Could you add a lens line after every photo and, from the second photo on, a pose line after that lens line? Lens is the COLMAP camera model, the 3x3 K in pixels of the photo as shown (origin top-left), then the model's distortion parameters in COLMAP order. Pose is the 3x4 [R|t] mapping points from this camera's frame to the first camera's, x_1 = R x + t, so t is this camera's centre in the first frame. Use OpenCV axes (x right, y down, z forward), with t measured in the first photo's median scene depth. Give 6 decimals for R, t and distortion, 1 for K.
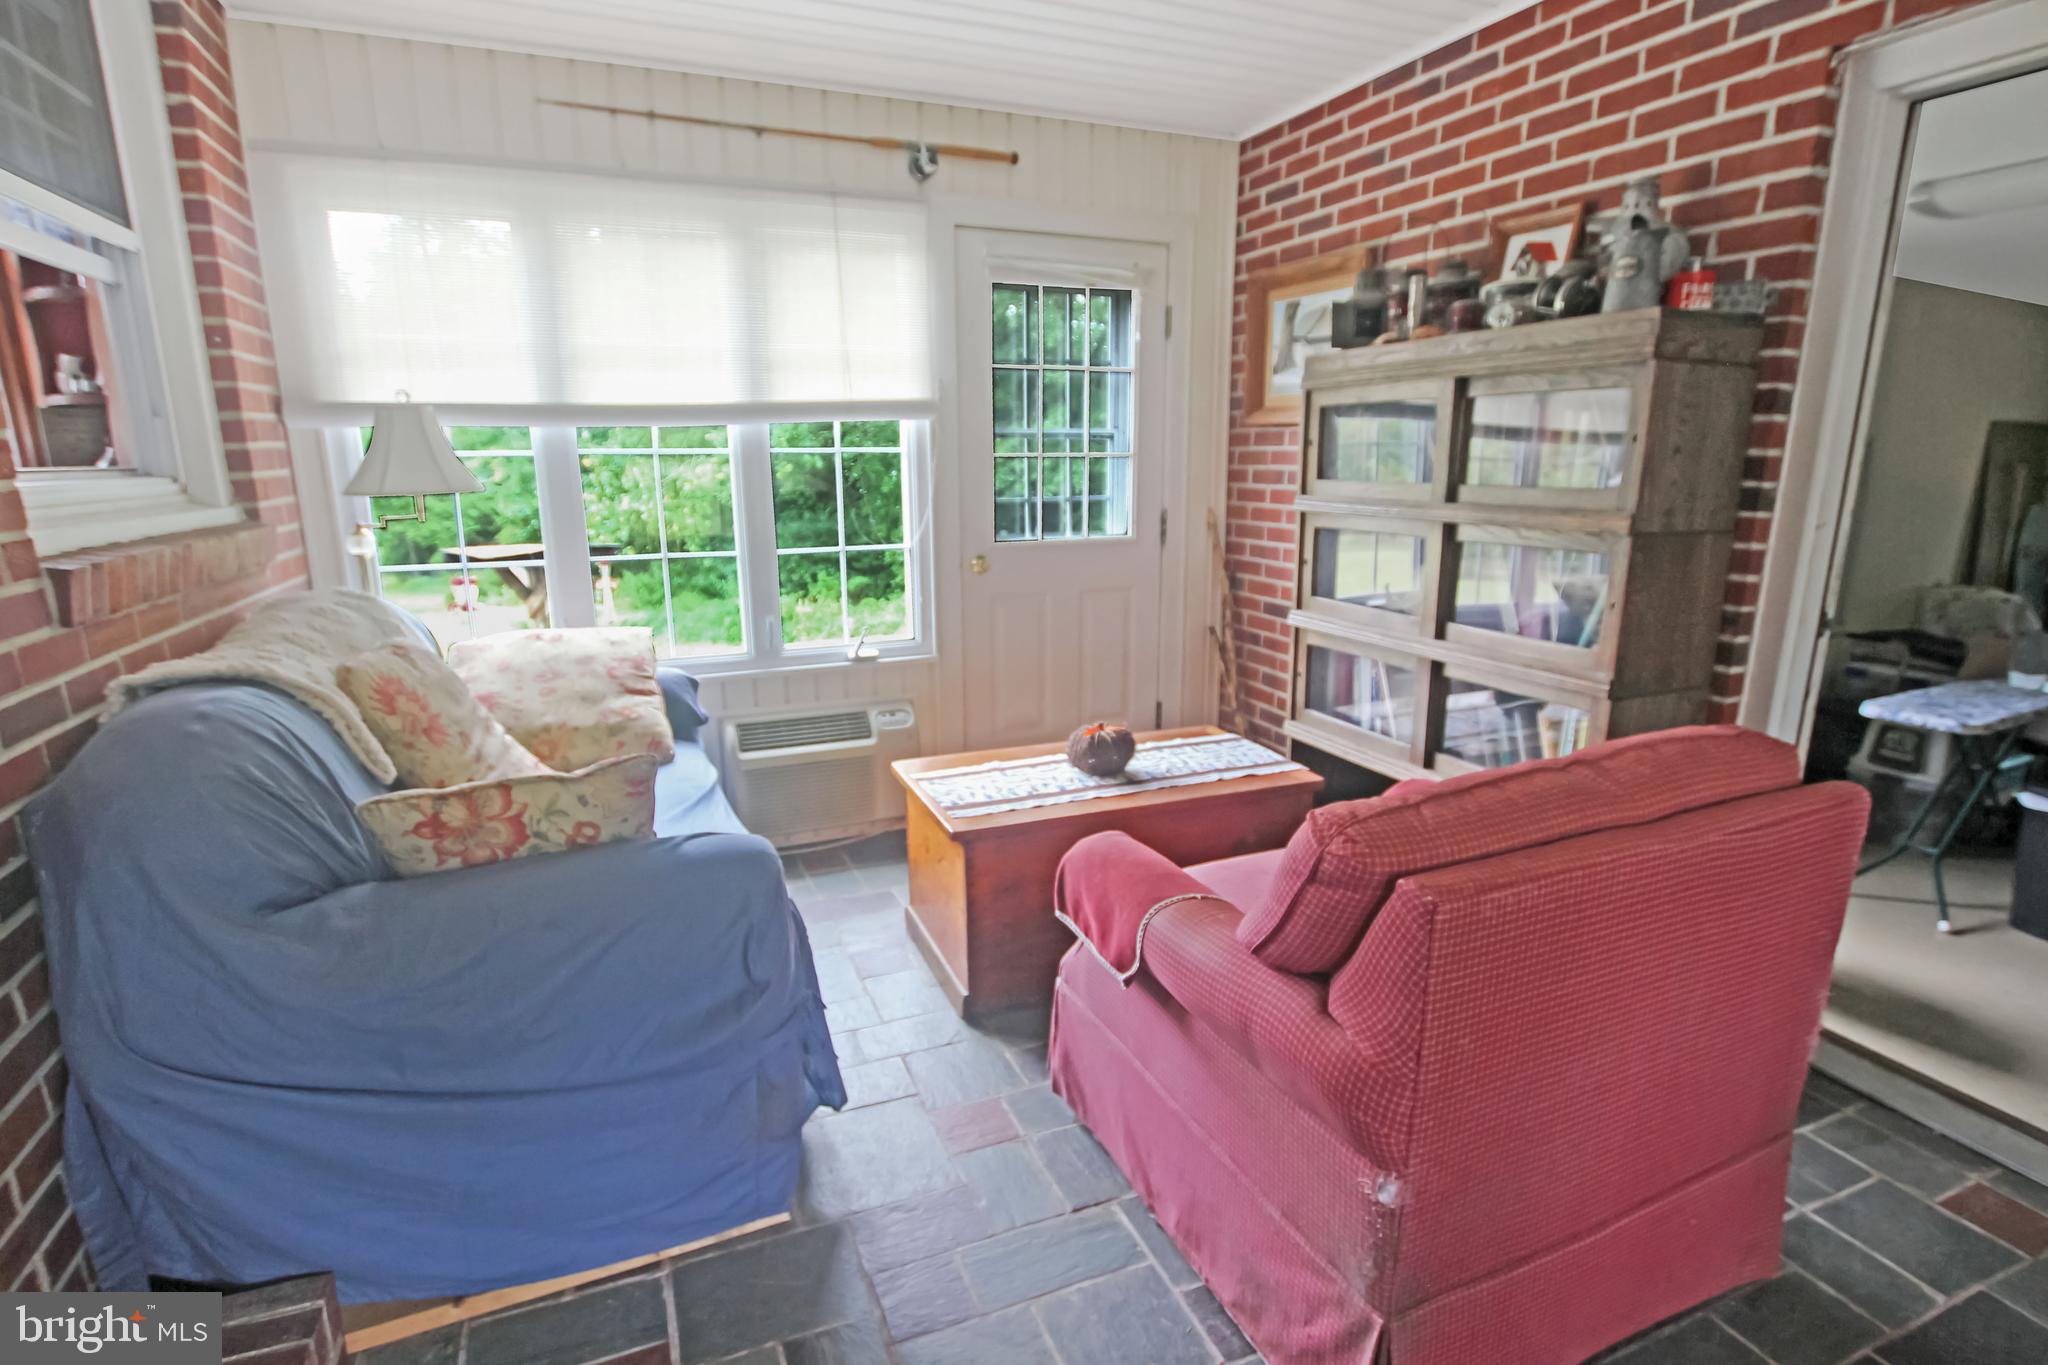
lens RADIAL K [[1003.7, 0, 1036.2], [0, 1003.7, 682.0], [0, 0, 1]] dist [-0.029177, -0.000605]
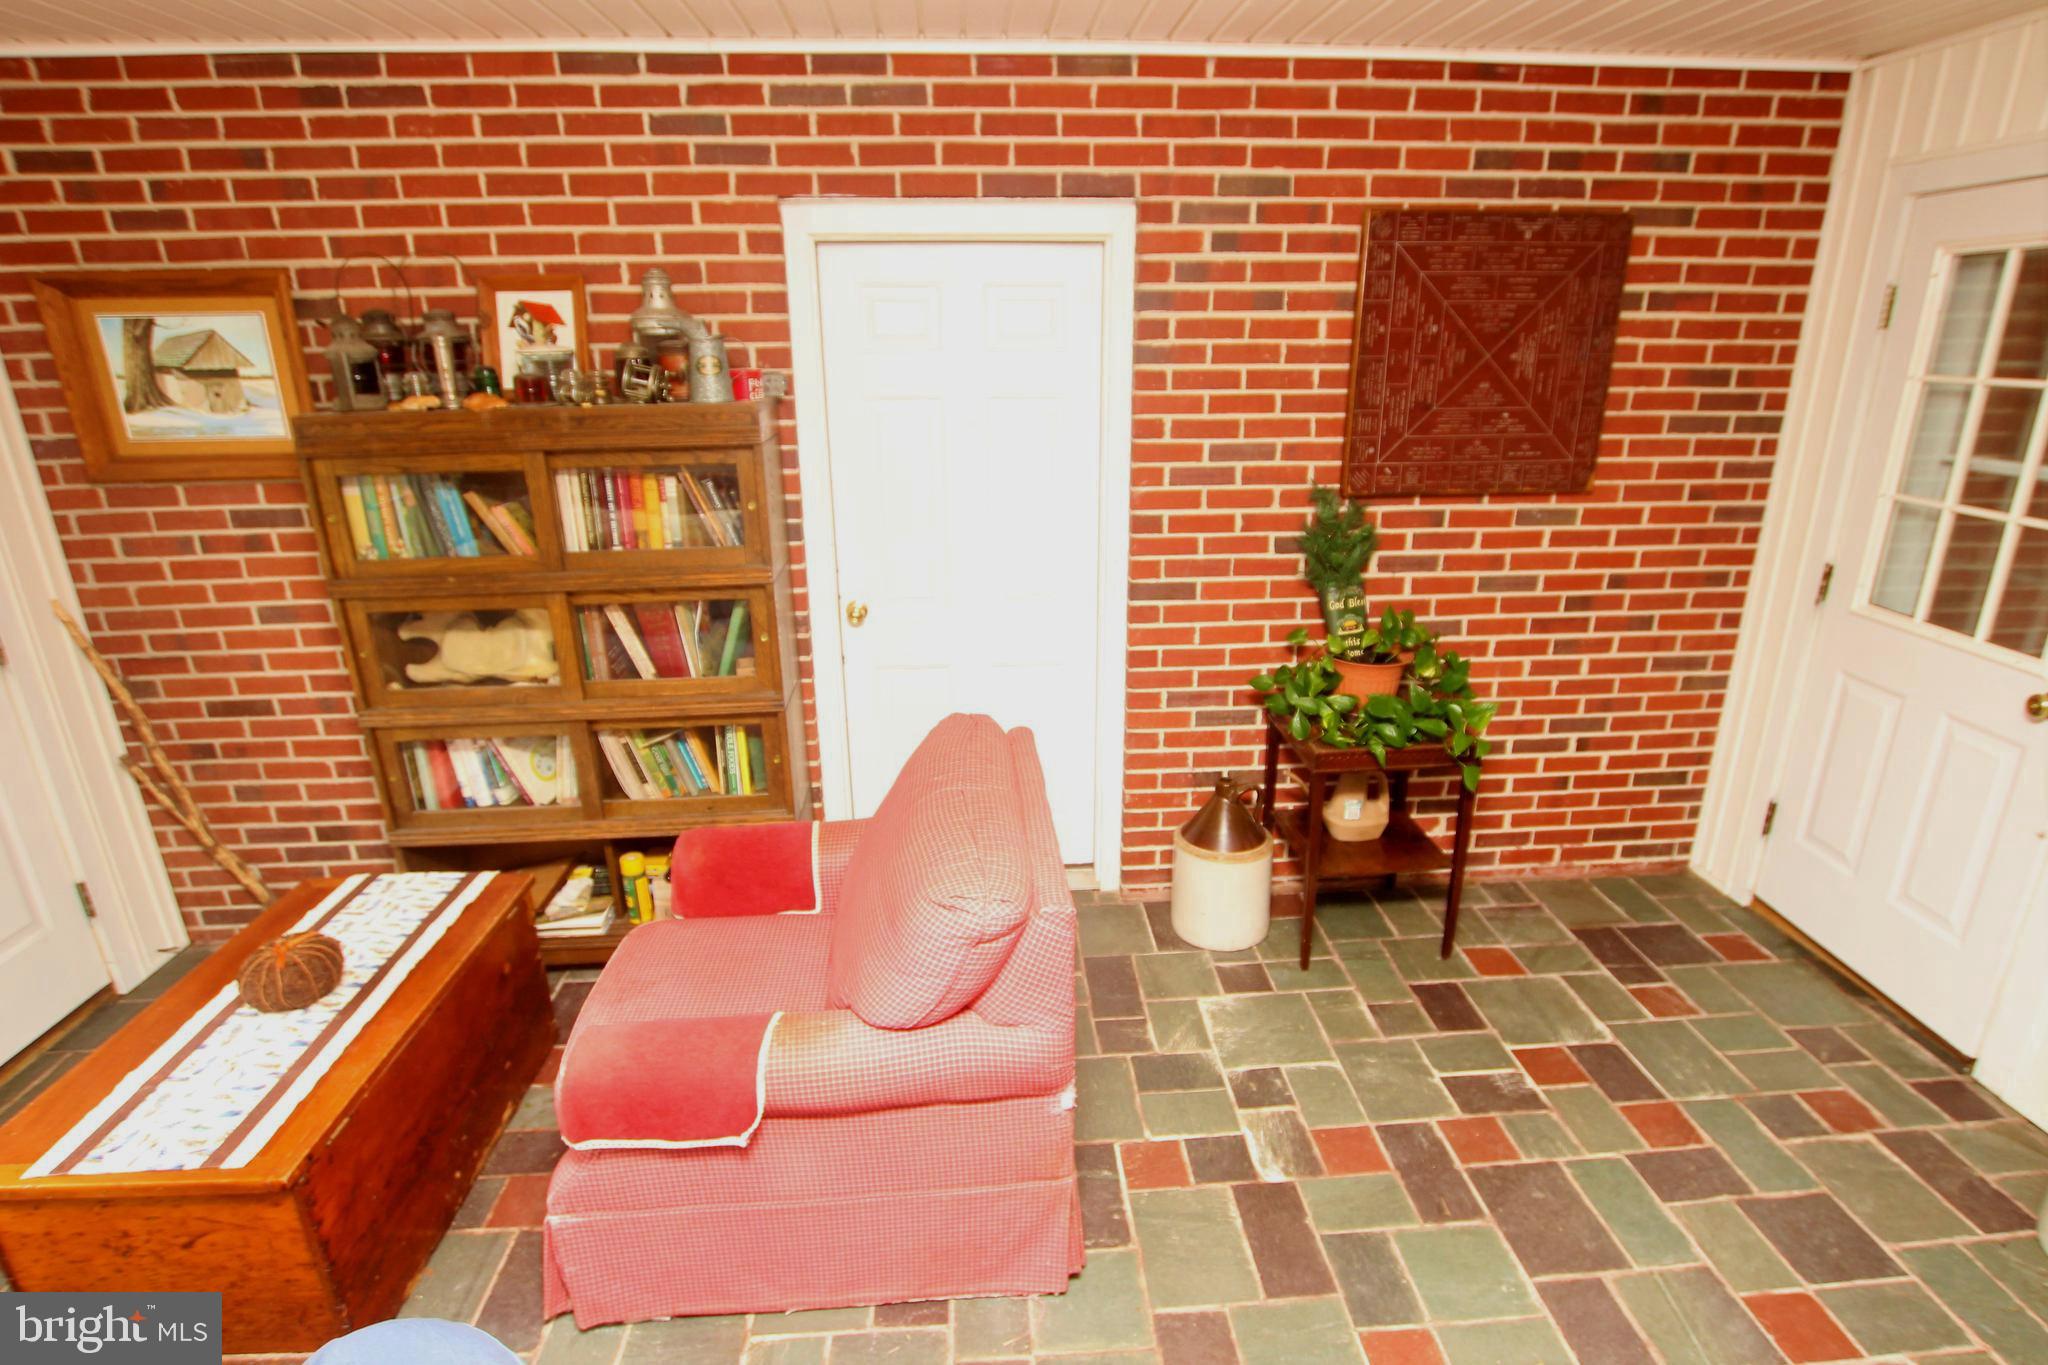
lens RADIAL K [[1003.7, 0, 1037.0], [0, 1003.7, 687.5], [0, 0, 1]] dist [-0.029177, -0.000605]
pose [[0.326623, -0.299074, 0.896589, -0.355931], [0.221010, 0.946485, 0.235205, -0.187895], [-0.918952, 0.121332, 0.375242, 0.176883]]
